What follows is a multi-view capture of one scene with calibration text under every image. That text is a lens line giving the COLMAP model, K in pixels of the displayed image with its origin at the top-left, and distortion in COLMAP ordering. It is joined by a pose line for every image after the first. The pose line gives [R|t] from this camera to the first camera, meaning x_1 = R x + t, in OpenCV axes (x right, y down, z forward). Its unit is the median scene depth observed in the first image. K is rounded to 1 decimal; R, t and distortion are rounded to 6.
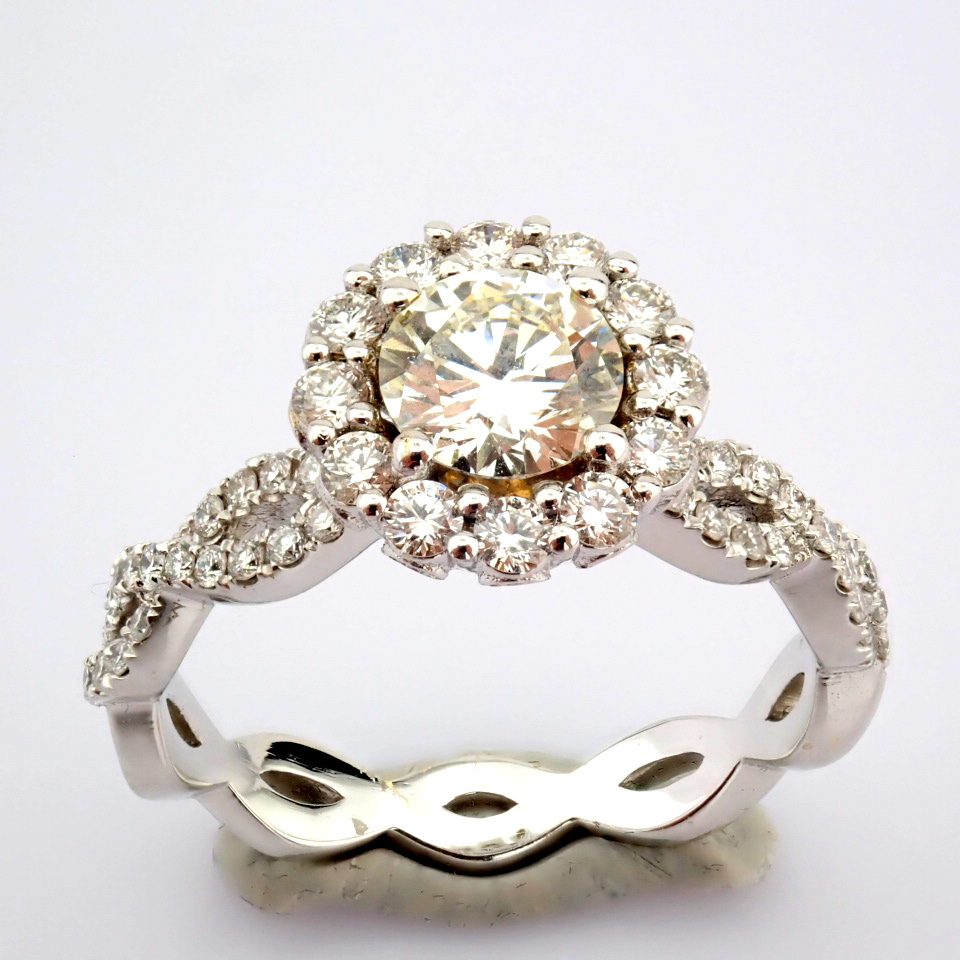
lens RADIAL K [[4320.6, 0, 480.0], [0, 4320.6, 480.0], [0, 0, 1]] dist [-0.131693, -4.074180]
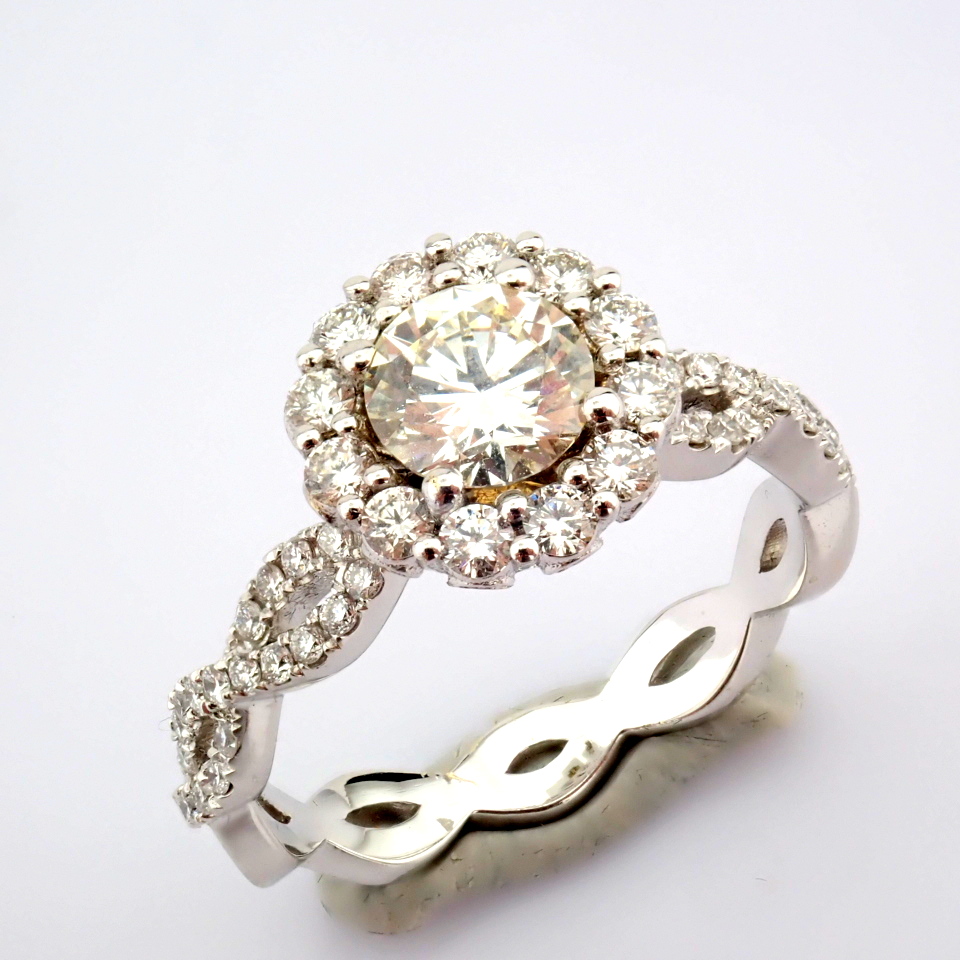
lens RADIAL K [[4320.6, 0, 480.0], [0, 4320.6, 480.0], [0, 0, 1]] dist [-0.131693, -4.074180]
pose [[0.901815, -0.414612, 0.121763, -0.127298], [0.409048, 0.909916, 0.068796, -0.072872], [-0.139318, -0.012234, 0.990172, -0.048832]]
